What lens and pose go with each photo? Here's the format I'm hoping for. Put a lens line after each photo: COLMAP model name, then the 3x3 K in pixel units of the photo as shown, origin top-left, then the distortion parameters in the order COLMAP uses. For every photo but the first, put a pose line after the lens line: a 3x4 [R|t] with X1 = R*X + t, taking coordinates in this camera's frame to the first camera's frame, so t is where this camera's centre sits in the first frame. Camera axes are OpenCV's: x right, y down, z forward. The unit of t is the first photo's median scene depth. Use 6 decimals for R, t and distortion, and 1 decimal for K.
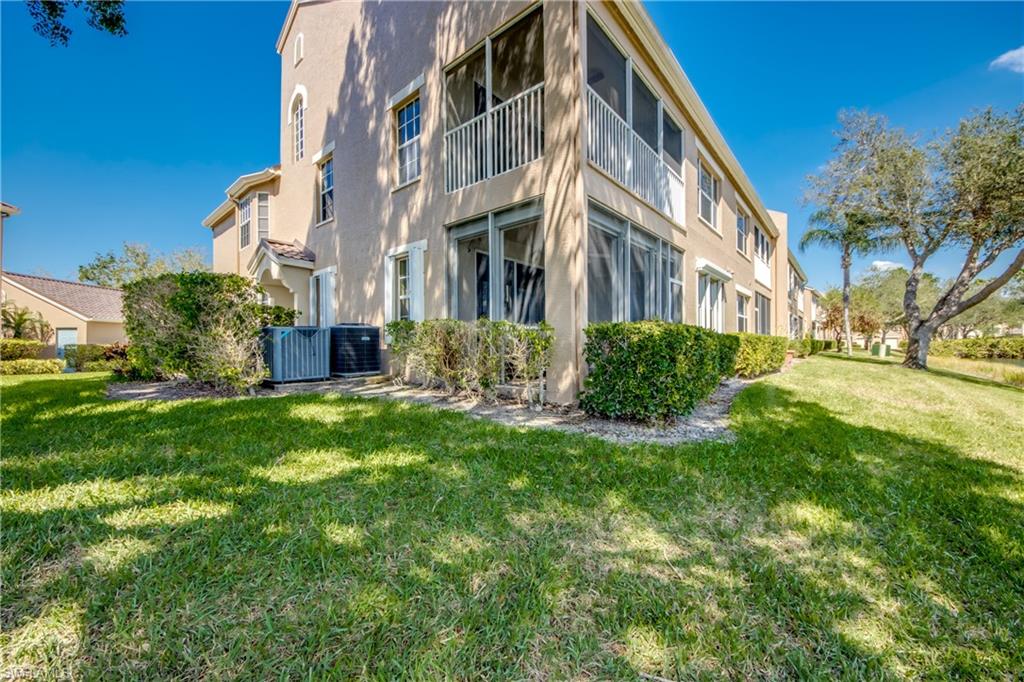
lens RADIAL K [[388.5, 0, 511.7], [0, 388.5, 348.7], [0, 0, 1]] dist [-0.002829, -0.000426]
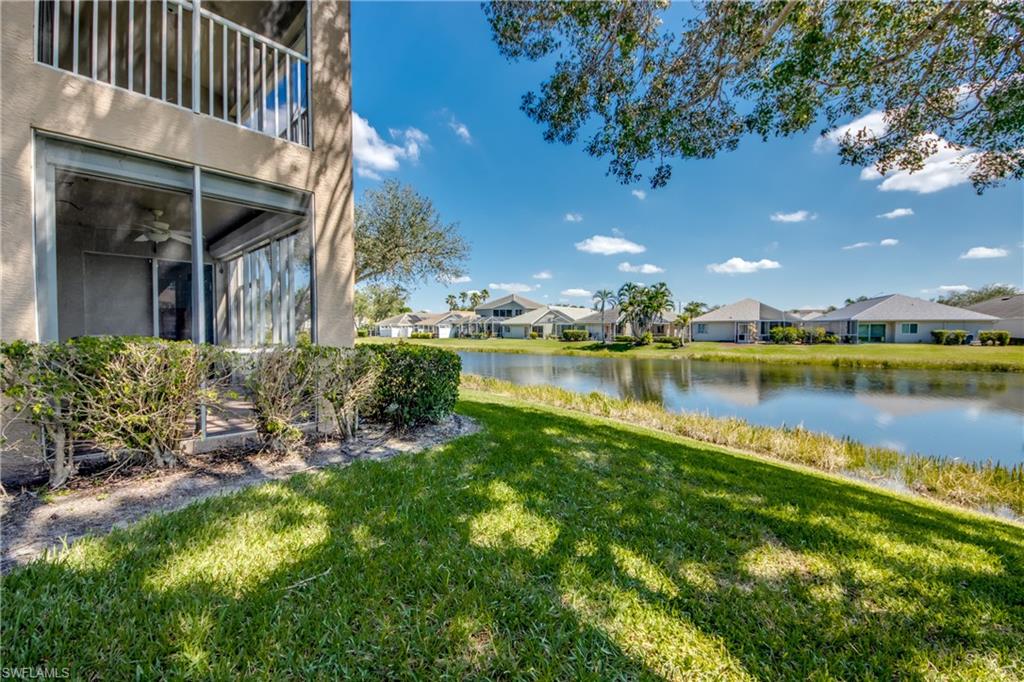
lens RADIAL K [[410.8, 0, 510.5], [0, 410.8, 333.0], [0, 0, 1]] dist [-0.001822, -0.000220]
pose [[0.045403, -0.009840, 0.998920, -0.714784], [0.002971, 0.999948, 0.009715, -0.083664], [-0.998964, 0.002527, 0.045430, 0.459280]]
